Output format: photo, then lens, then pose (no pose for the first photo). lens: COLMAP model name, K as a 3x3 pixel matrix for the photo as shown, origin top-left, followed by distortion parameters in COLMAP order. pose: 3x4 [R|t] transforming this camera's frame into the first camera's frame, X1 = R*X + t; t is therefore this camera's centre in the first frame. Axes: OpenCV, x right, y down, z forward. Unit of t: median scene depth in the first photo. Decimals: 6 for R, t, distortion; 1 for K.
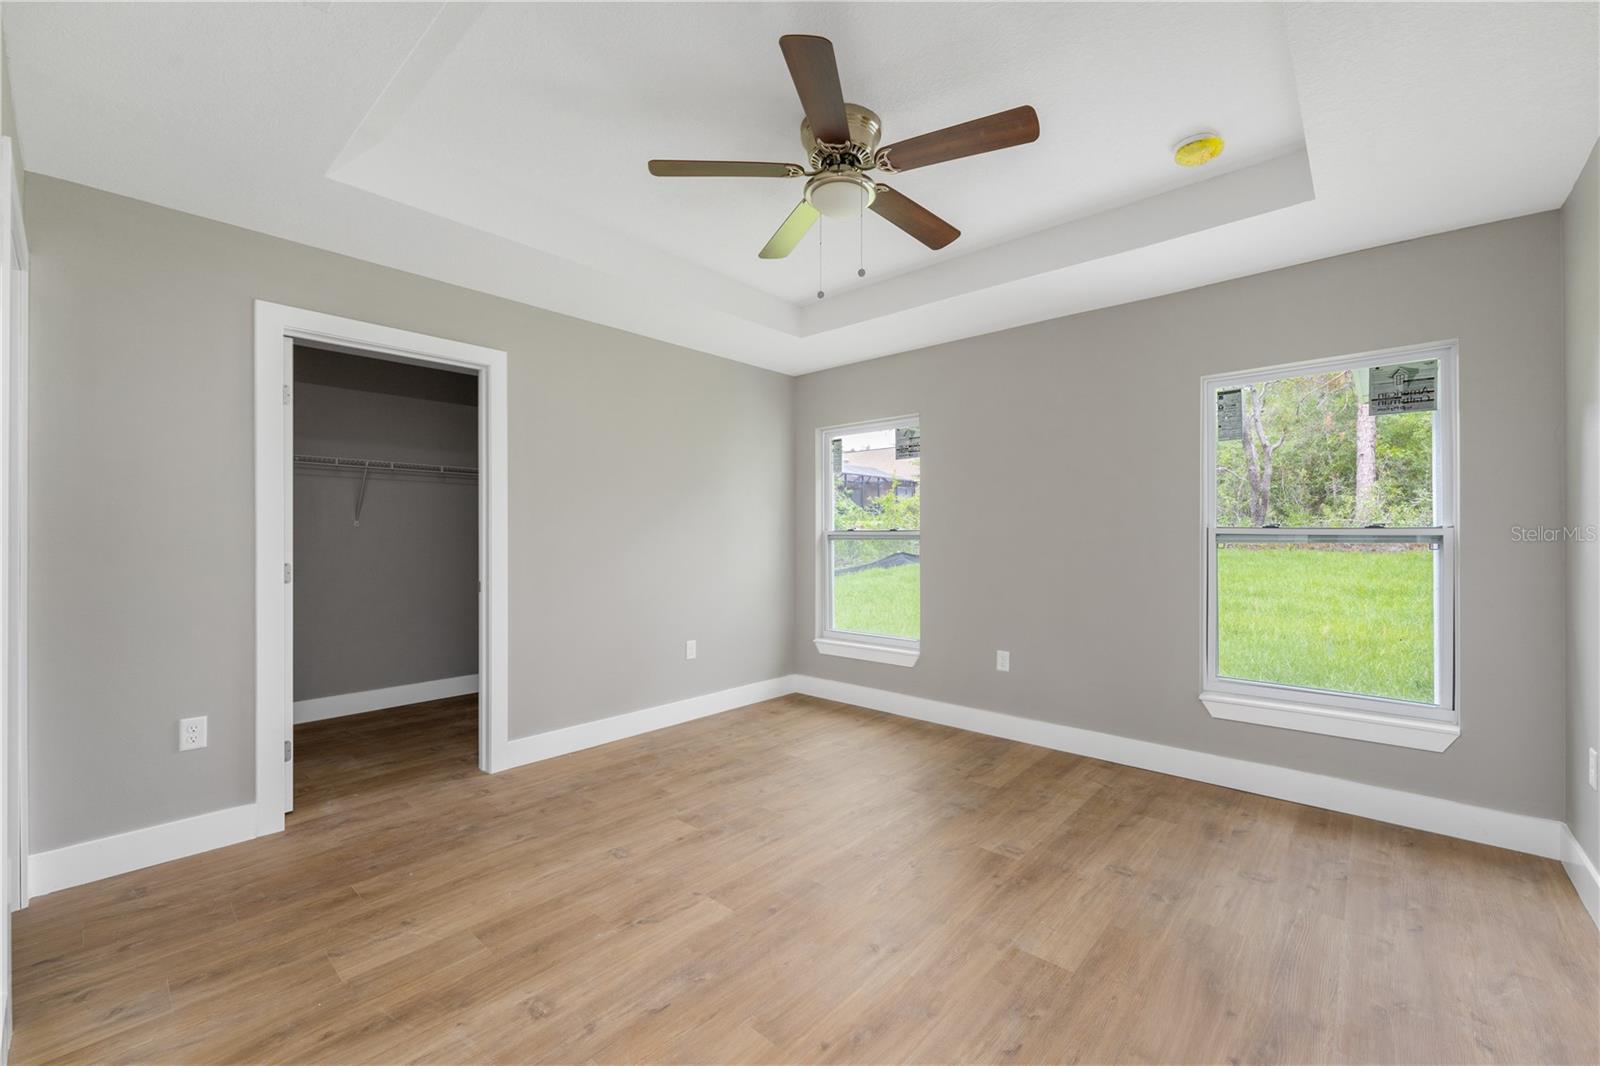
lens RADIAL K [[646.3, 0, 800.0], [0, 646.3, 533.0], [0, 0, 1]] dist [0.003691, 0.000243]
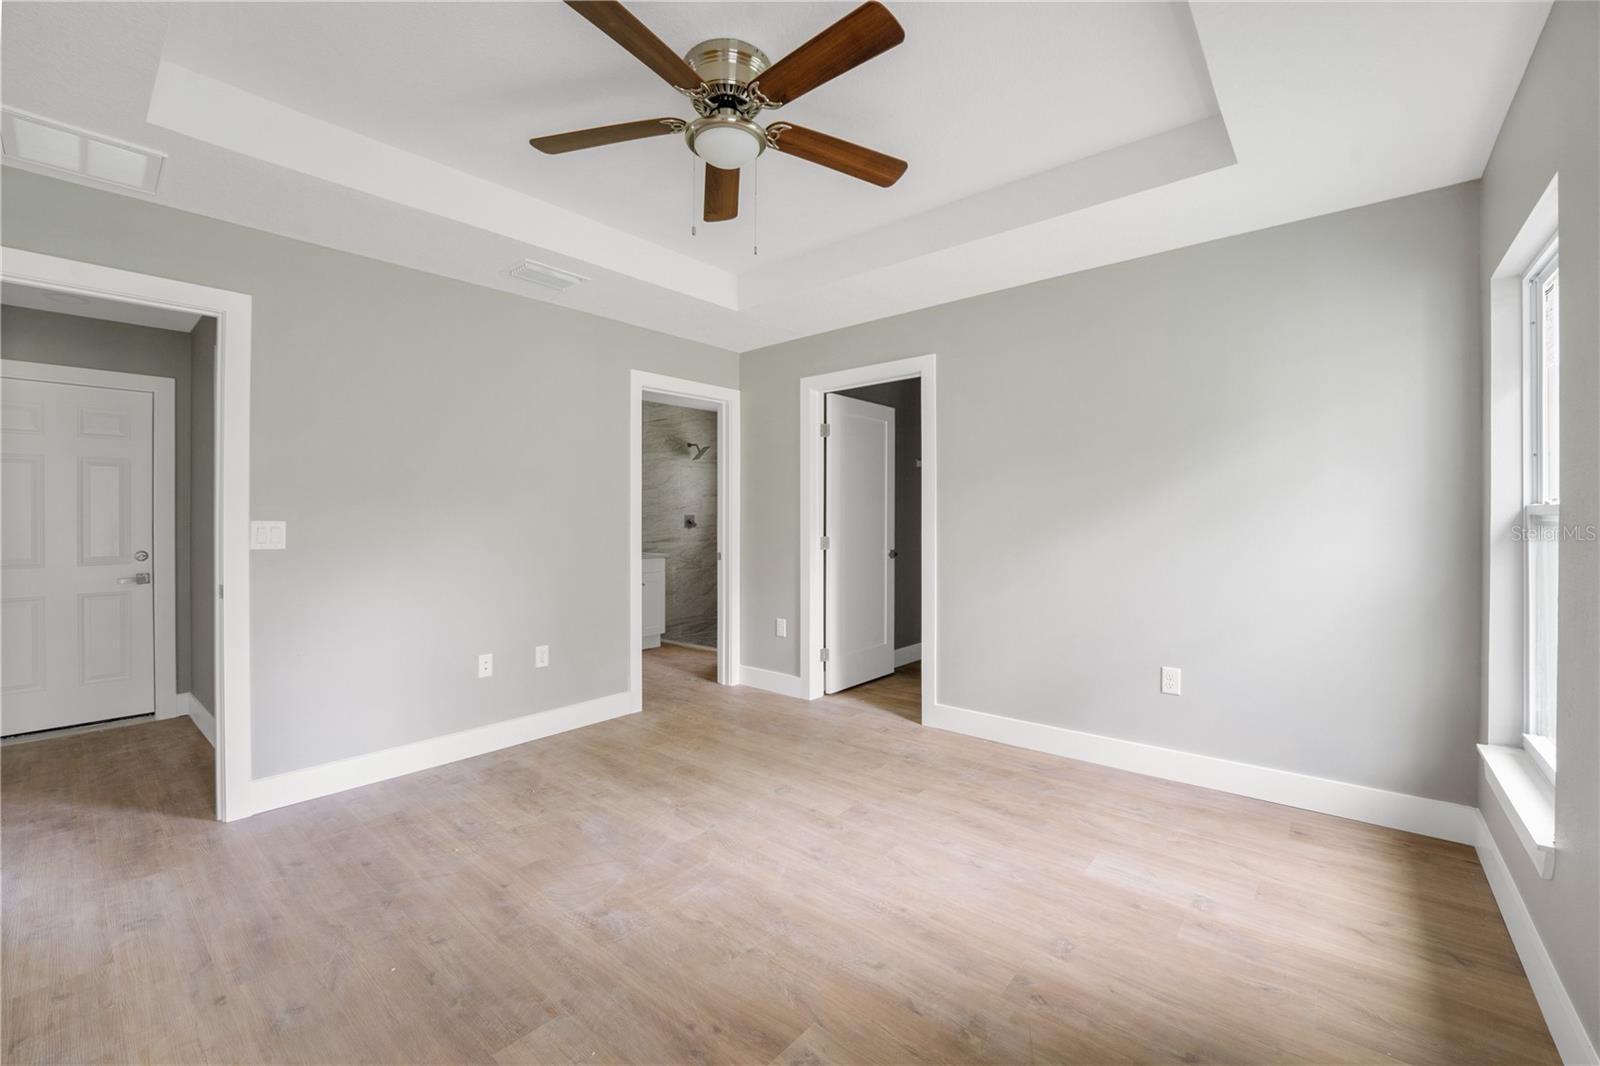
lens RADIAL K [[656.3, 0, 796.7], [0, 656.3, 523.9], [0, 0, 1]] dist [-0.018070, 0.000124]
pose [[0.026332, 0.006961, -0.999629, 0.843479], [0.009450, 0.999929, 0.007212, 0.004189], [0.999609, -0.009637, 0.026264, 0.930355]]
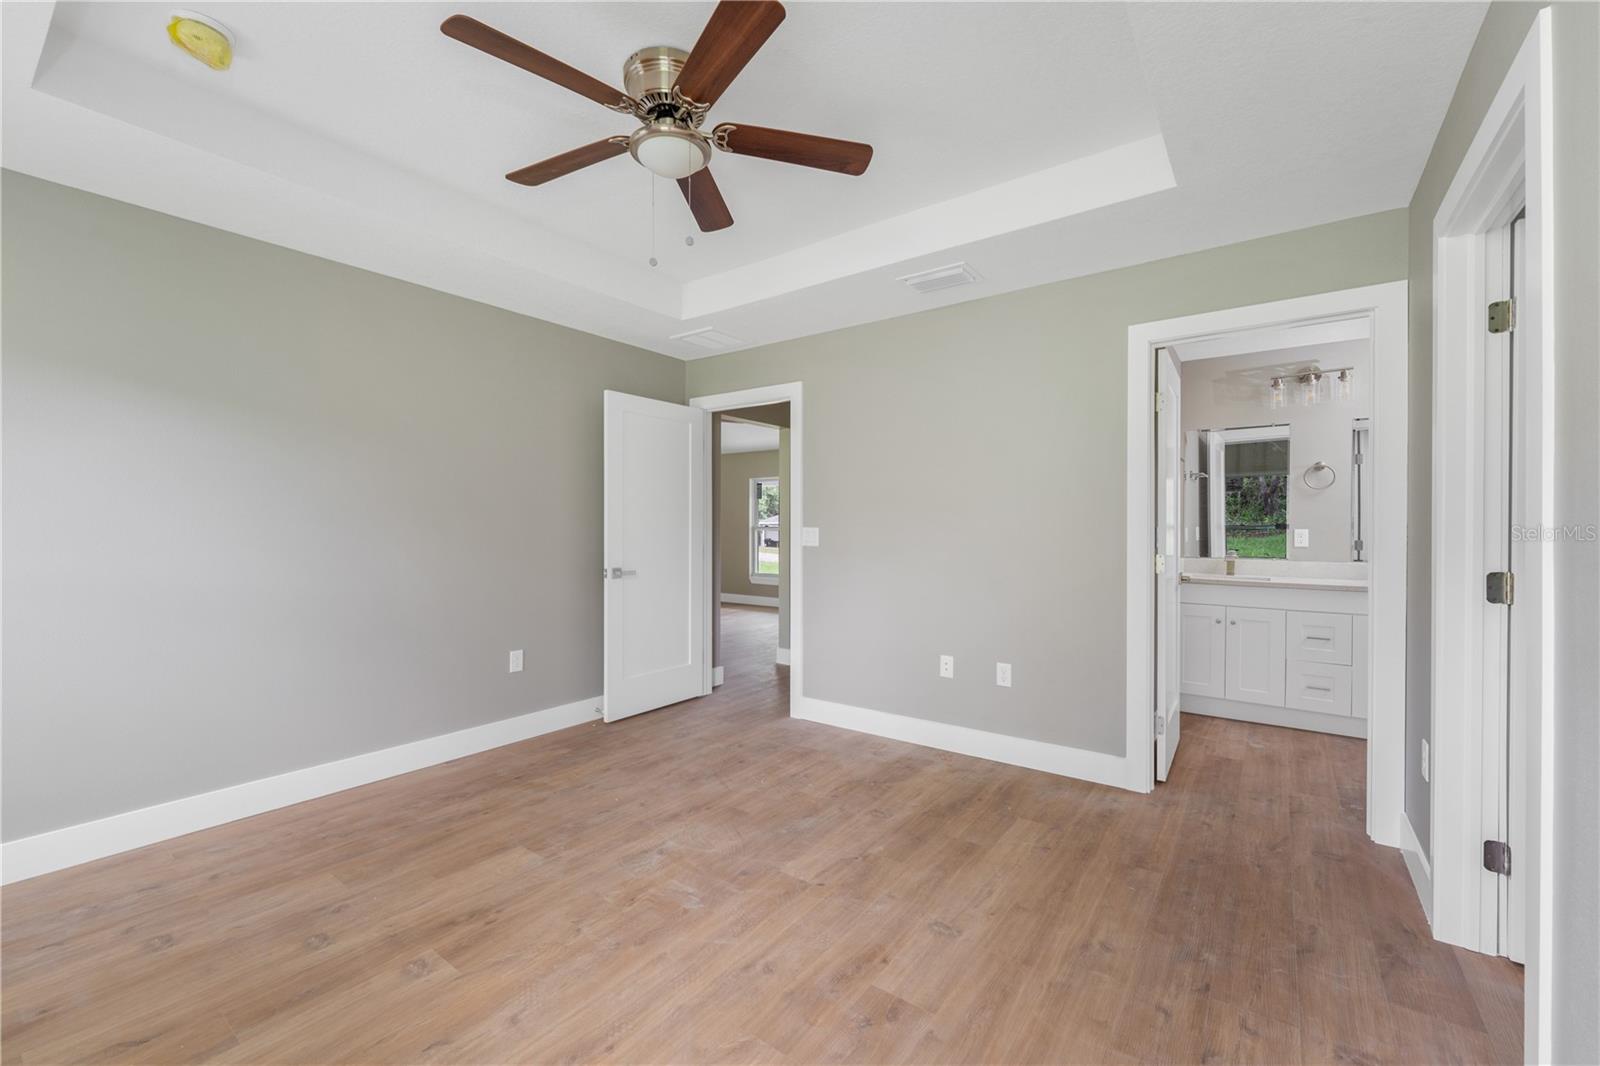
lens RADIAL K [[655.6, 0, 800.8], [0, 655.6, 525.5], [0, 0, 1]] dist [0.000453, 0.000079]
pose [[-0.995201, -0.001004, -0.097845, -0.023293], [-0.000417, 0.999982, -0.006023, 0.003624], [0.097849, -0.005953, -0.995183, 1.667049]]
